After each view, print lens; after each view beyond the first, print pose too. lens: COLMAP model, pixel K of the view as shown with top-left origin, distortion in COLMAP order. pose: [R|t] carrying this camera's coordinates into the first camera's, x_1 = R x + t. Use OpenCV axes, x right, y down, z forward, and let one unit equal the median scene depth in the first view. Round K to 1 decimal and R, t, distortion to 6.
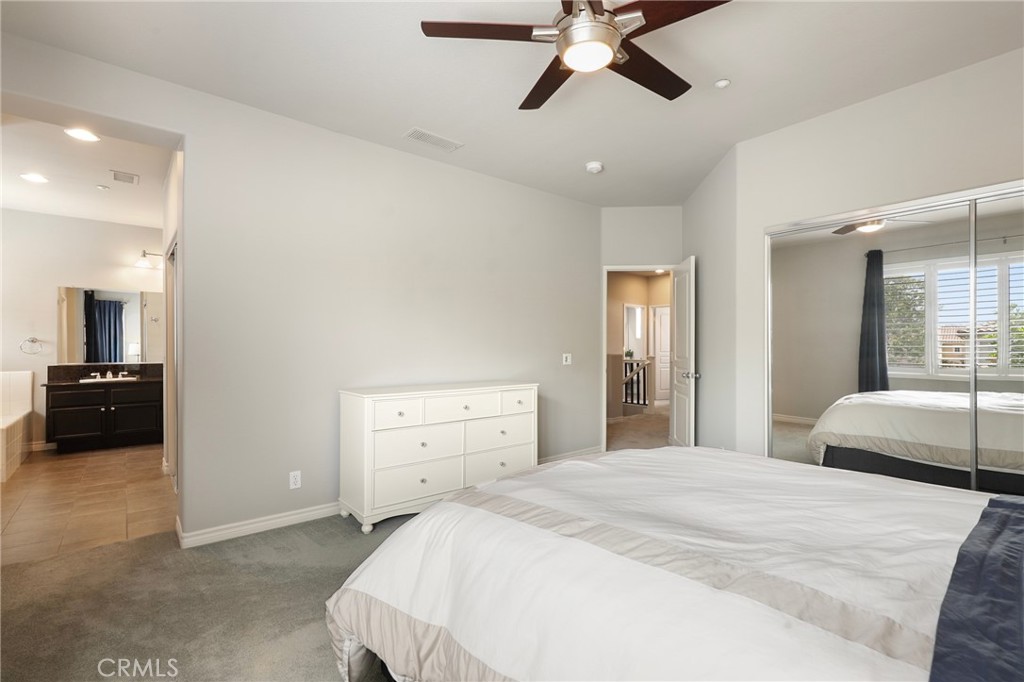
lens RADIAL K [[467.2, 0, 519.8], [0, 467.2, 344.8], [0, 0, 1]] dist [0.000752, -0.000541]
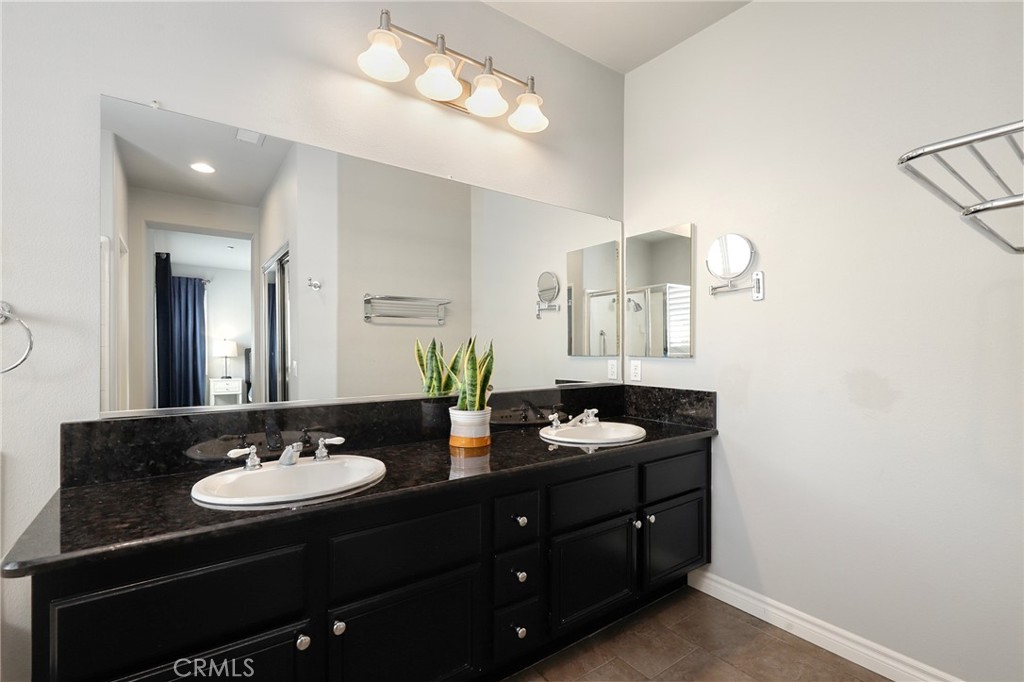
lens RADIAL K [[467.2, 0, 519.8], [0, 467.2, 344.8], [0, 0, 1]] dist [0.000752, -0.000541]
pose [[0.997543, -0.003041, -0.069992, -0.600541], [0.003393, 0.999982, 0.004914, 0.003411], [0.069976, -0.005139, 0.997535, 0.614921]]
